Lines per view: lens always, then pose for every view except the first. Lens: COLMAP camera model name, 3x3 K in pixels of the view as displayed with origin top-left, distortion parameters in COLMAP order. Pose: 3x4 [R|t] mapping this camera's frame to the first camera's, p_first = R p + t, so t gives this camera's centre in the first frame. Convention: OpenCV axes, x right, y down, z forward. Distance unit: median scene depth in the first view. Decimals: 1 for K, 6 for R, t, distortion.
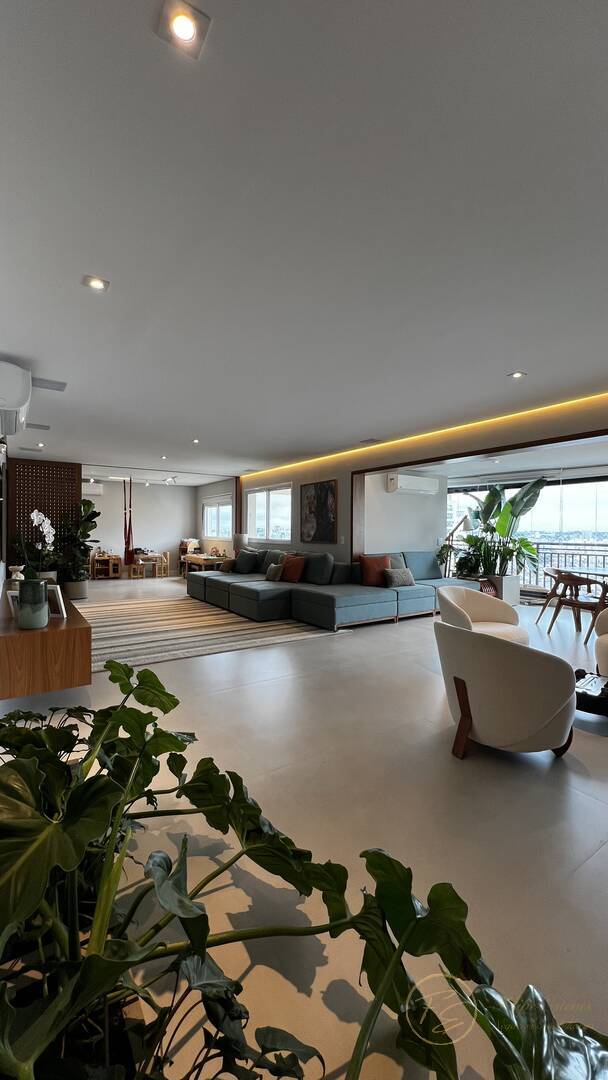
lens RADIAL K [[431.9, 0, 305.8], [0, 431.9, 535.1], [0, 0, 1]] dist [0.002362, -0.000993]
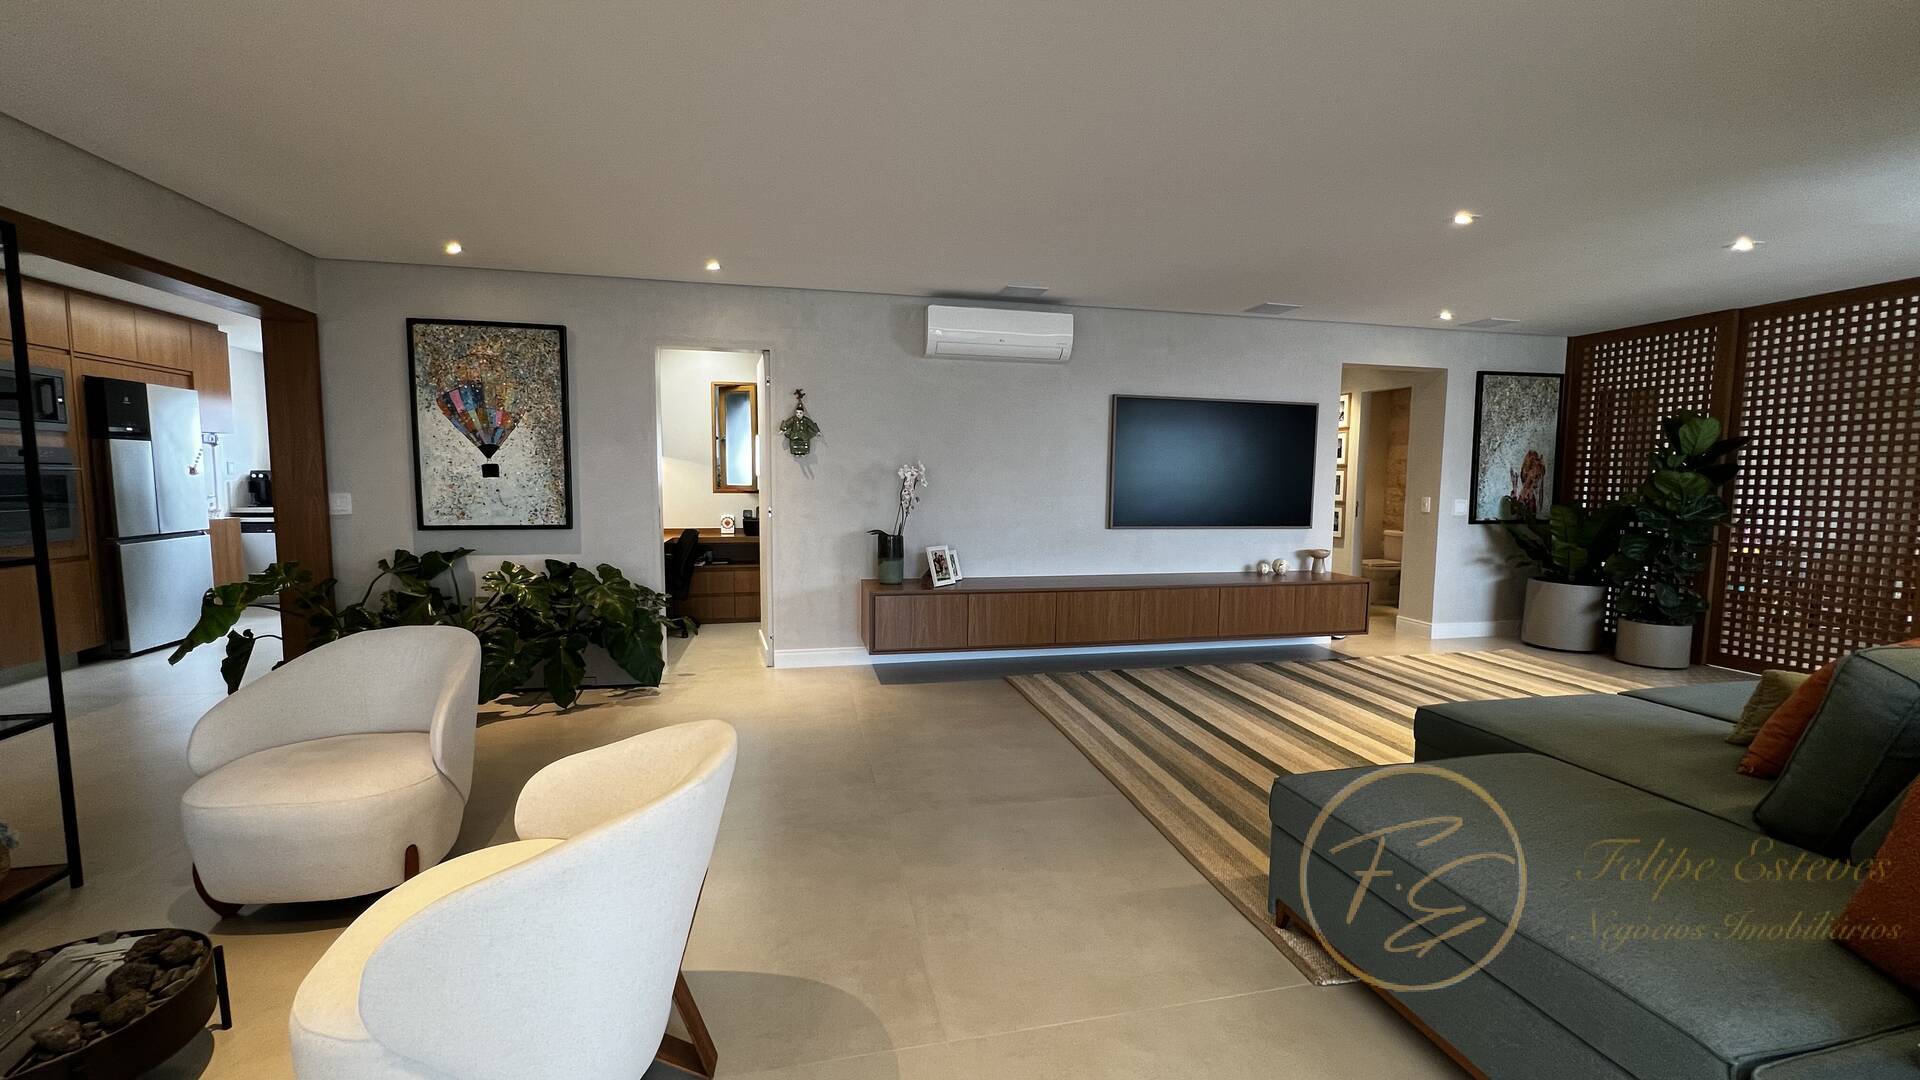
lens RADIAL K [[768.1, 0, 967.4], [0, 768.1, 542.8], [0, 0, 1]] dist [0.000716, -0.000185]
pose [[-0.362098, 0.070269, -0.929488, 0.378823], [-0.022569, 0.996201, 0.084105, -0.010628], [0.931867, 0.051432, -0.359137, 0.738369]]
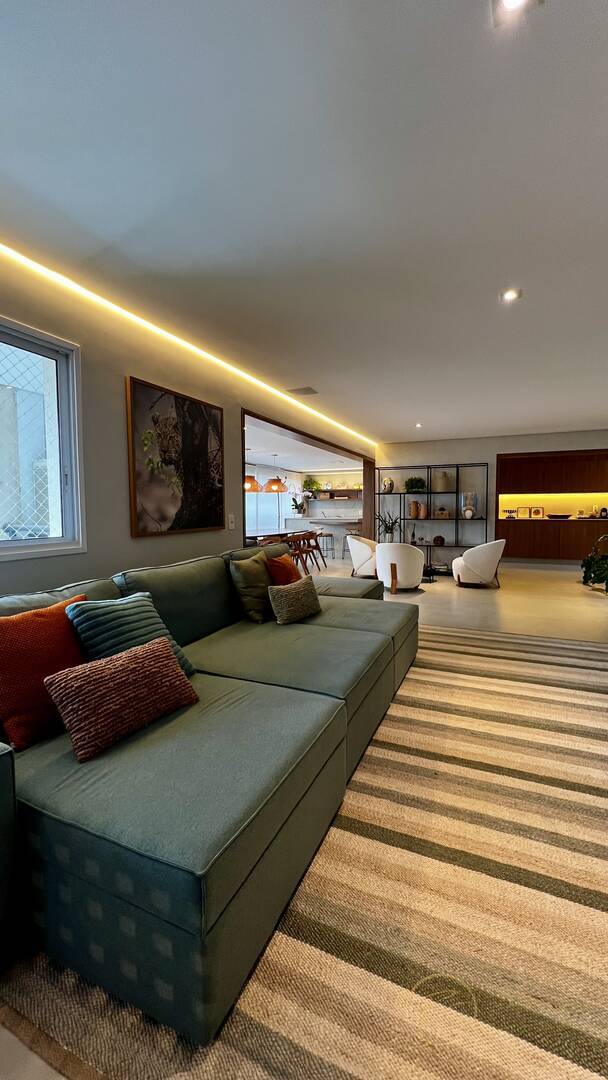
lens RADIAL K [[431.9, 0, 305.9], [0, 431.9, 535.3], [0, 0, 1]] dist [0.002362, -0.000993]
pose [[-0.535795, -0.059979, 0.842215, -0.439705], [0.011446, 0.996866, 0.078274, -0.013777], [-0.844271, 0.051578, -0.533429, 1.195098]]
